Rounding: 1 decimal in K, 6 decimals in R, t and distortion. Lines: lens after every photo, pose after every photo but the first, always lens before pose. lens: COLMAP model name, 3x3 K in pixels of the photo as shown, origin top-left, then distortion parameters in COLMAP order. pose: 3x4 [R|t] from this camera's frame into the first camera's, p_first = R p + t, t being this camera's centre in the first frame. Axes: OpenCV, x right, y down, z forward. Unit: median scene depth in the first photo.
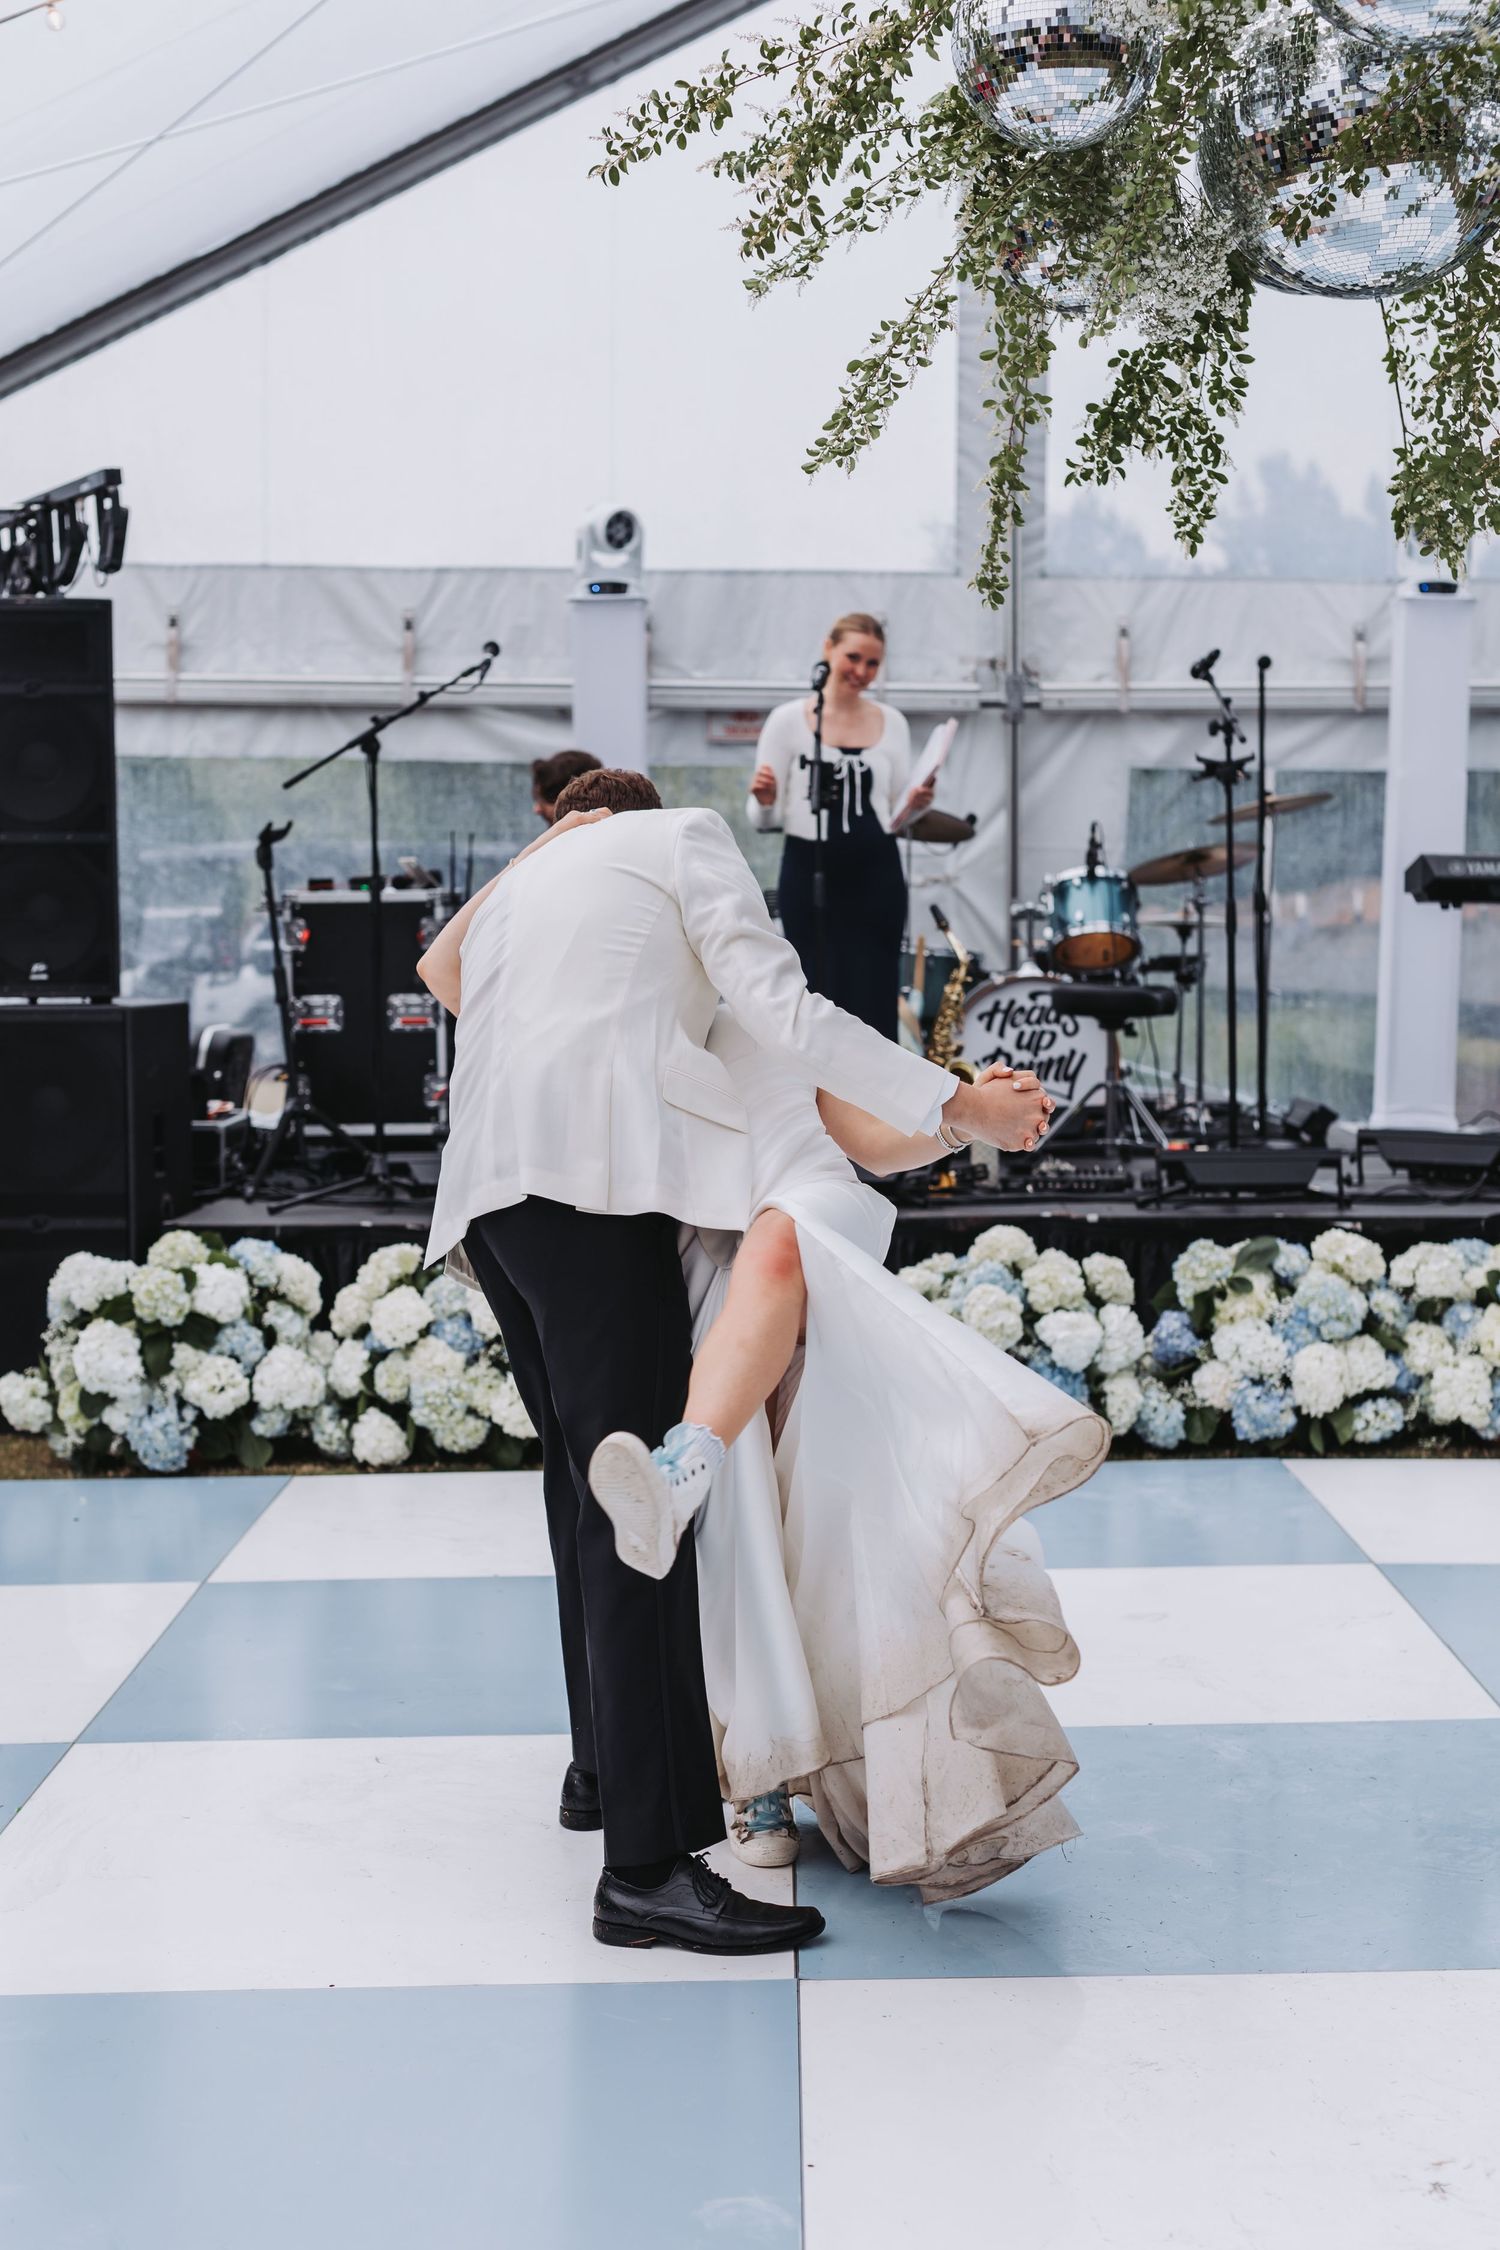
lens RADIAL K [[3076.1, 0, 772.4], [0, 3076.1, 1128.5], [0, 0, 1]] dist [-0.003940, -0.019877]
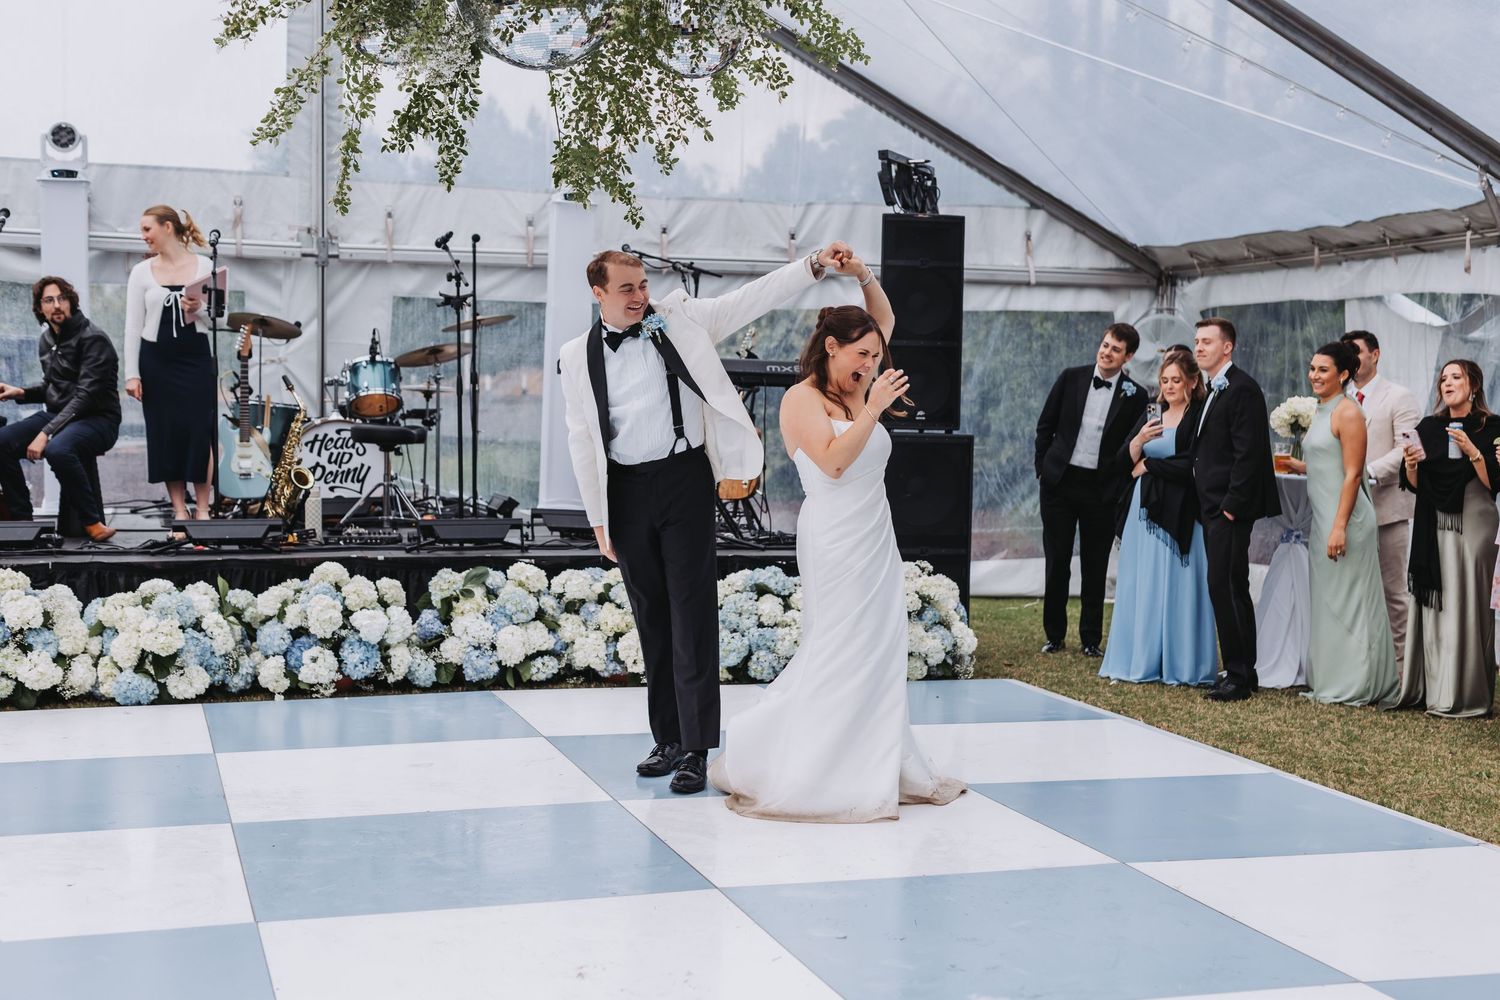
lens RADIAL K [[2066.1, 0, 765.7], [0, 2066.1, 516.2], [0, 0, 1]] dist [0.007064, -0.027589]
pose [[0.953810, -0.001122, 0.300409, -0.040568], [0.003647, 0.999963, -0.007846, 0.016369], [-0.300389, 0.008579, 0.953778, -0.182894]]
